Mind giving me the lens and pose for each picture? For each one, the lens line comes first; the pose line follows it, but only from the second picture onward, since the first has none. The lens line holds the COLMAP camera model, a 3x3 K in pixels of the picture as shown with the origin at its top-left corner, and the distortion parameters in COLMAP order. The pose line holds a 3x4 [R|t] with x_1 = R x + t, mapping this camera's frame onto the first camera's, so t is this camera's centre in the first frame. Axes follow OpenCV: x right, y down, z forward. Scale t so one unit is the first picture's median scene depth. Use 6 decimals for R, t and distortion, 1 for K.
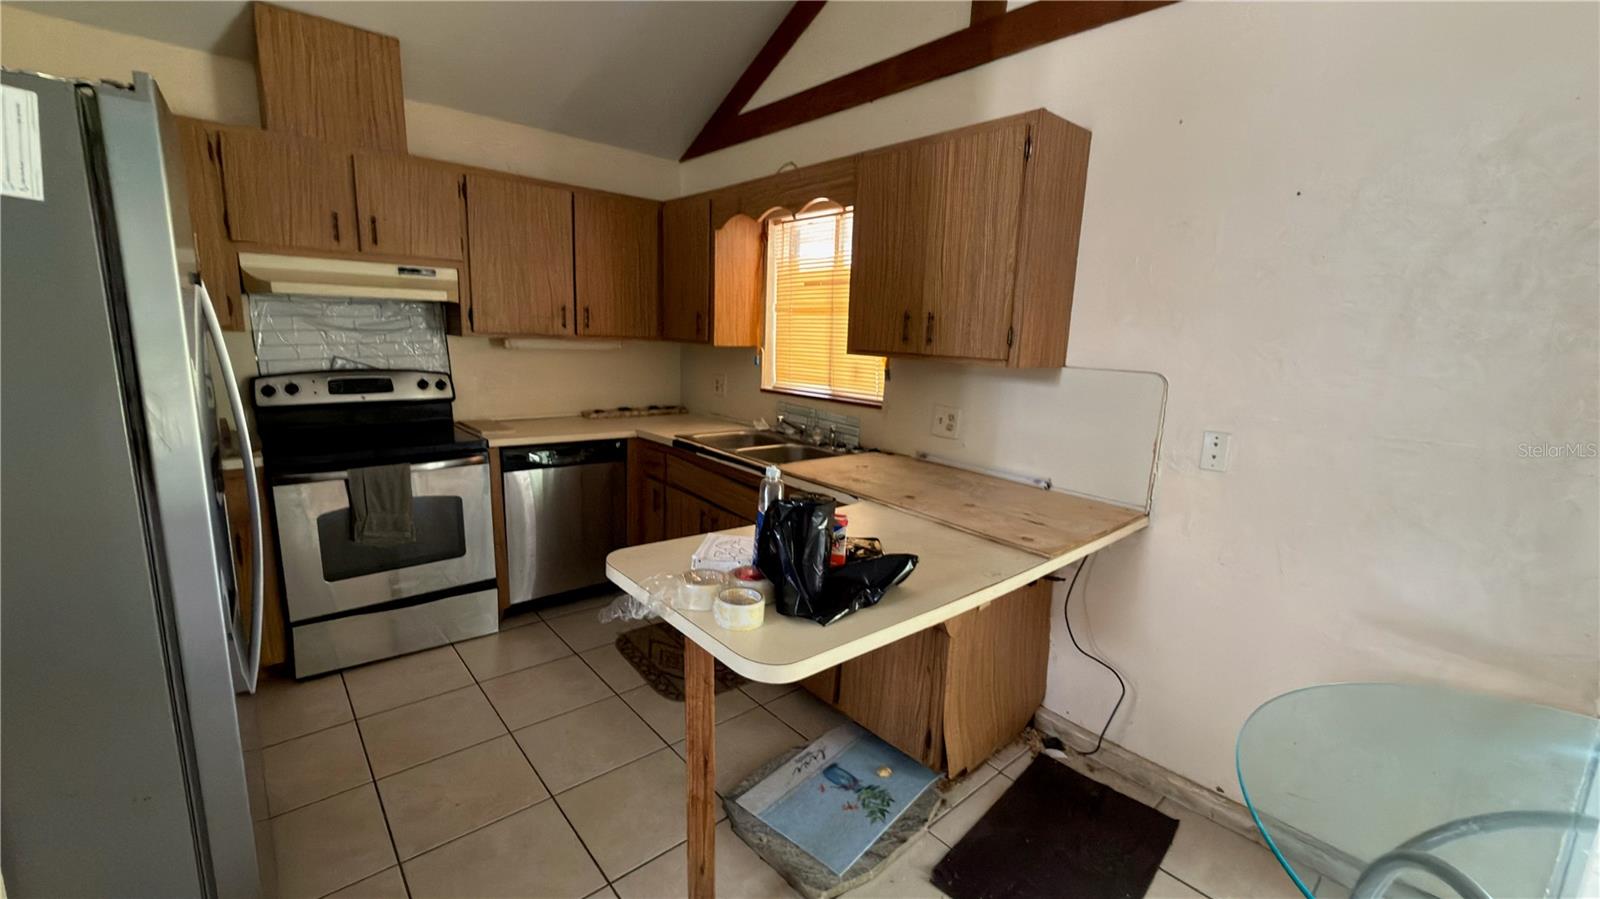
lens RADIAL K [[638.2, 0, 802.3], [0, 638.2, 445.7], [0, 0, 1]] dist [0.000760, 0.000019]
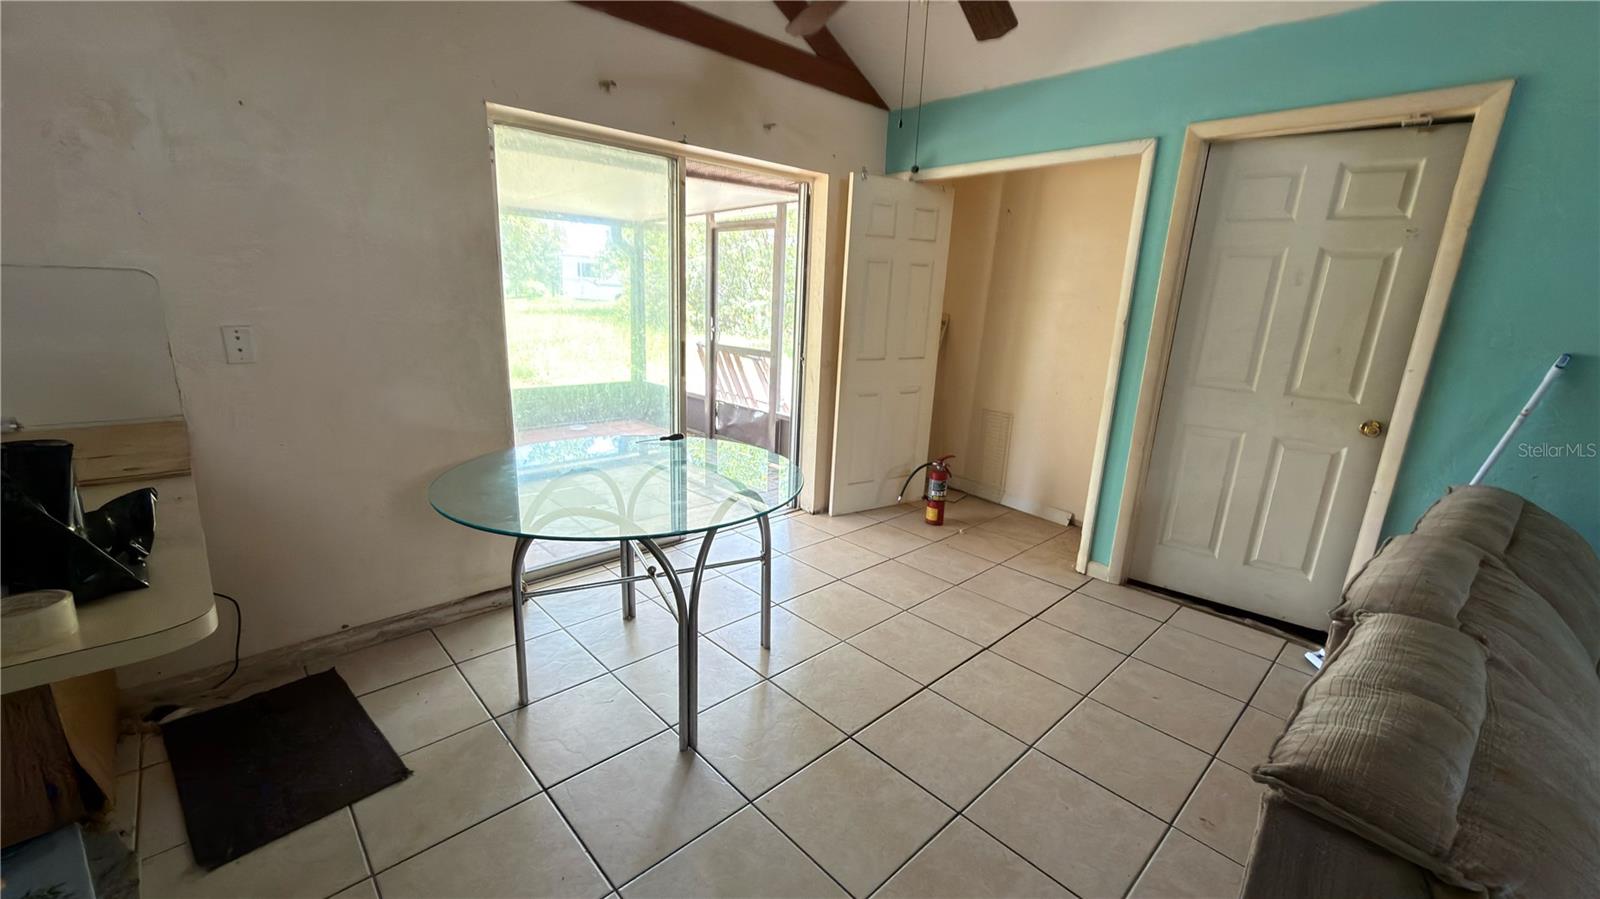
lens RADIAL K [[638.2, 0, 798.3], [0, 638.2, 455.2], [0, 0, 1]] dist [0.000760, 0.000019]
pose [[-0.036115, -0.286394, 0.957431, -0.434384], [0.134381, 0.947963, 0.288631, 0.001367], [-0.990271, 0.139085, 0.004250, 0.105079]]
